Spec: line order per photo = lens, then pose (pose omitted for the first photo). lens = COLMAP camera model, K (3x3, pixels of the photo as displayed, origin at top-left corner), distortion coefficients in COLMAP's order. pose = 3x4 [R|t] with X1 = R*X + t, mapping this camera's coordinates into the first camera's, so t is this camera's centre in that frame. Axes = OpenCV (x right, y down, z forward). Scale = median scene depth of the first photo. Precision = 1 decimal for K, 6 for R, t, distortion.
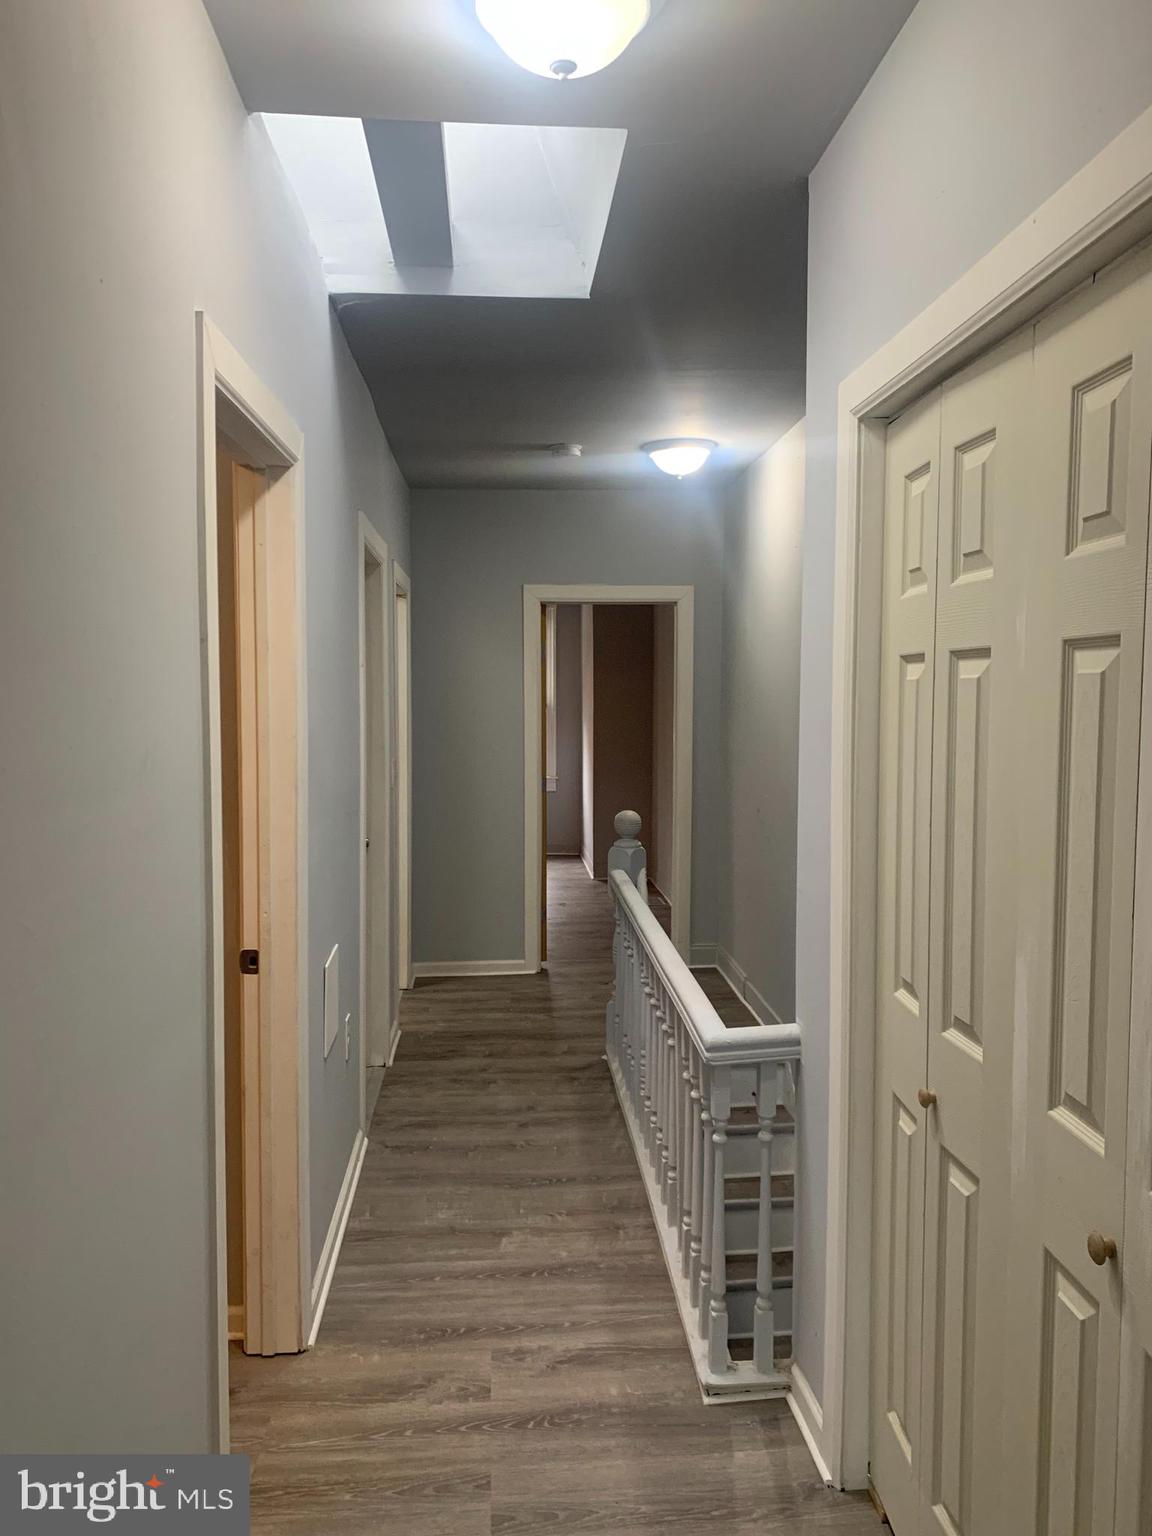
lens RADIAL K [[1167.2, 0, 578.7], [0, 1167.2, 767.3], [0, 0, 1]] dist [0.009861, -0.000589]
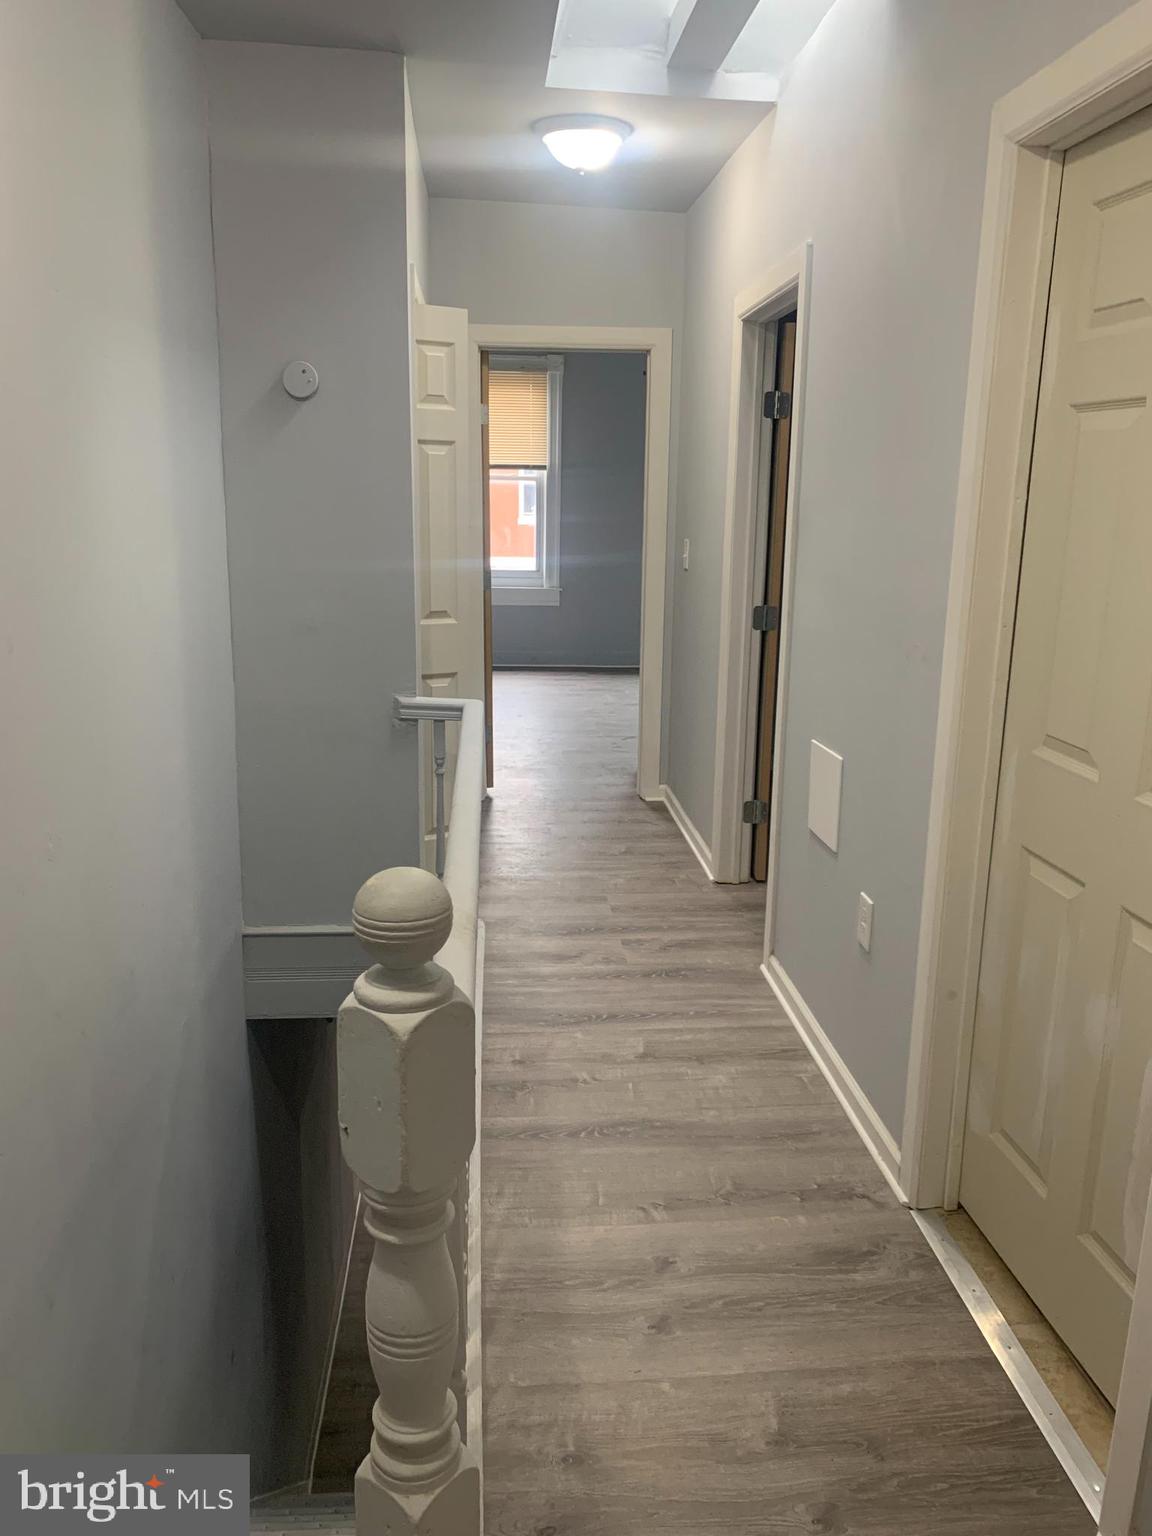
lens RADIAL K [[1167.2, 0, 576.4], [0, 1167.2, 764.5], [0, 0, 1]] dist [0.009861, -0.000589]
pose [[-0.999856, -0.009695, -0.013898, 0.005100], [-0.013345, 0.955940, 0.293259, -0.102697], [0.010442, 0.293403, -0.955932, 1.881024]]
